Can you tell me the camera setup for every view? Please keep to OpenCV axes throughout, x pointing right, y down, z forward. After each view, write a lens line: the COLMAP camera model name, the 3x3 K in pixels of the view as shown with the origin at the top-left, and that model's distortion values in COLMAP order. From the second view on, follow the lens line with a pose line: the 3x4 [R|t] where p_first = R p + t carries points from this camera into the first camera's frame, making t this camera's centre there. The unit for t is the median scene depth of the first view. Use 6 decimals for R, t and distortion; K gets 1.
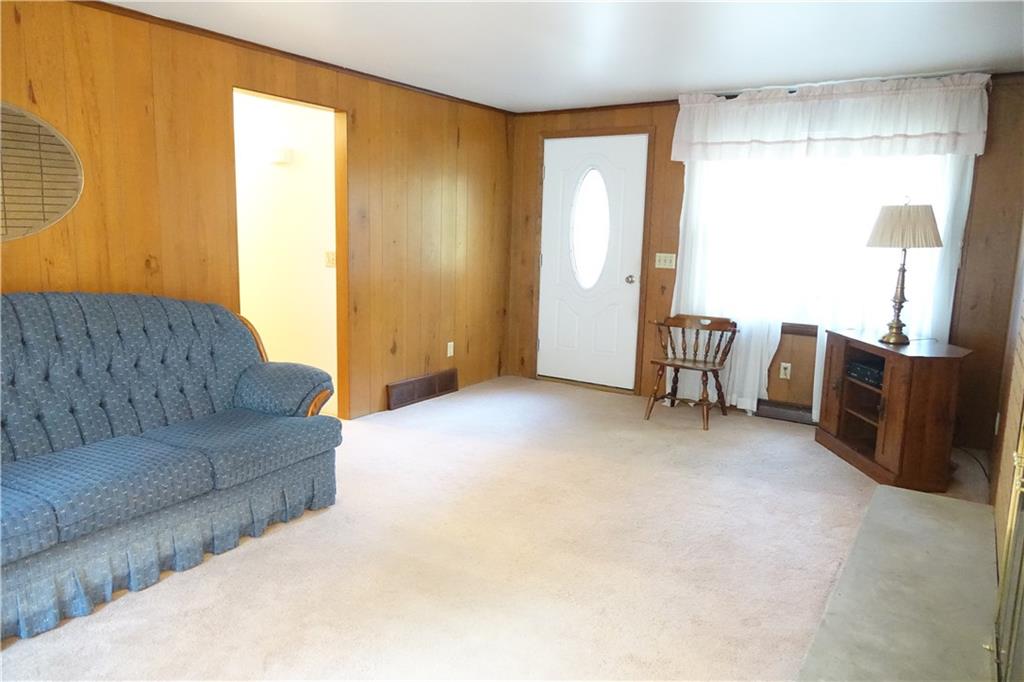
lens RADIAL K [[695.7, 0, 510.7], [0, 695.7, 343.5], [0, 0, 1]] dist [-0.006081, -0.005478]
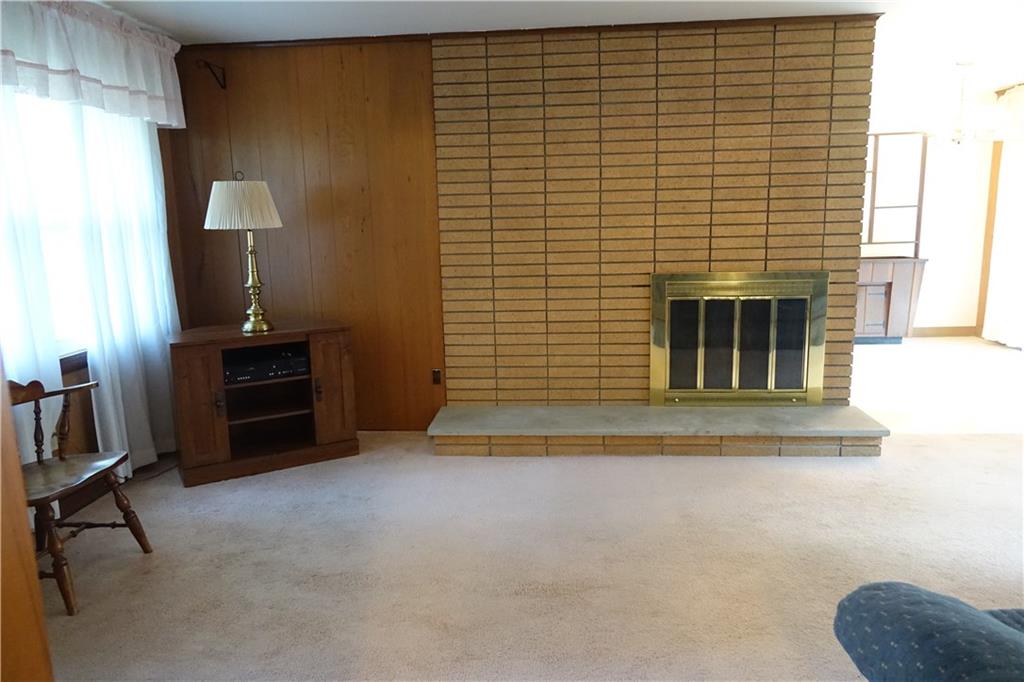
lens RADIAL K [[695.7, 0, 513.9], [0, 695.7, 341.6], [0, 0, 1]] dist [-0.006081, -0.005478]
pose [[-0.508040, -0.164490, 0.845481, -0.408821], [0.146462, 0.950803, 0.272988, -0.190539], [-0.848790, 0.262520, -0.458954, 1.135835]]
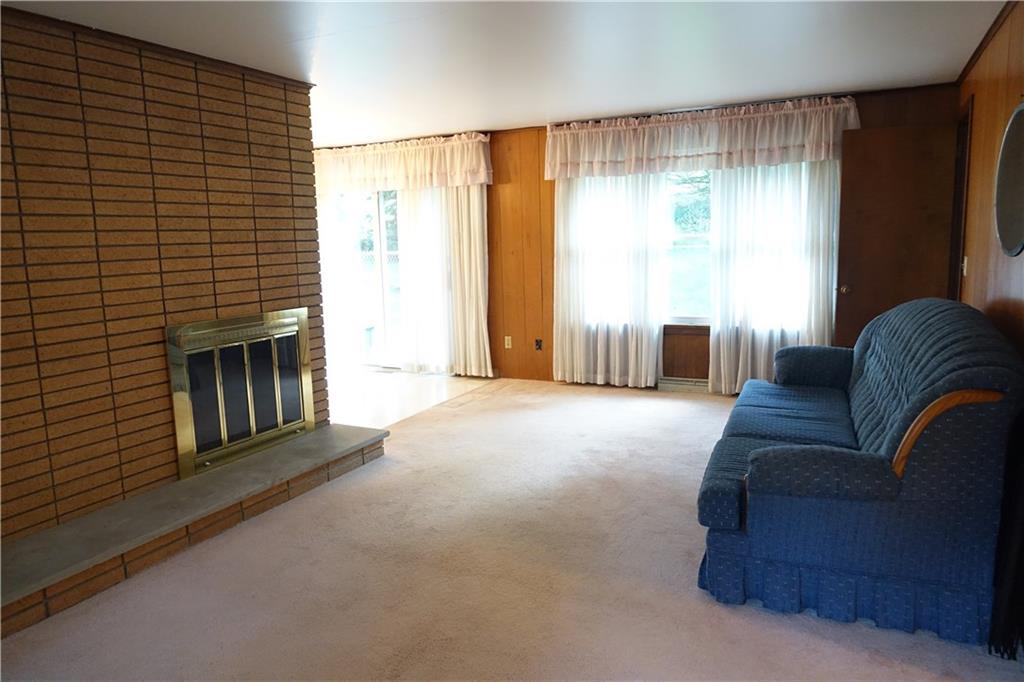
lens RADIAL K [[695.7, 0, 519.5], [0, 695.7, 339.9], [0, 0, 1]] dist [-0.006081, -0.005478]
pose [[-0.987772, 0.027308, -0.153497, 0.059875], [-0.019291, 0.955568, 0.294139, -0.228025], [0.154710, 0.293503, -0.943356, 1.368833]]
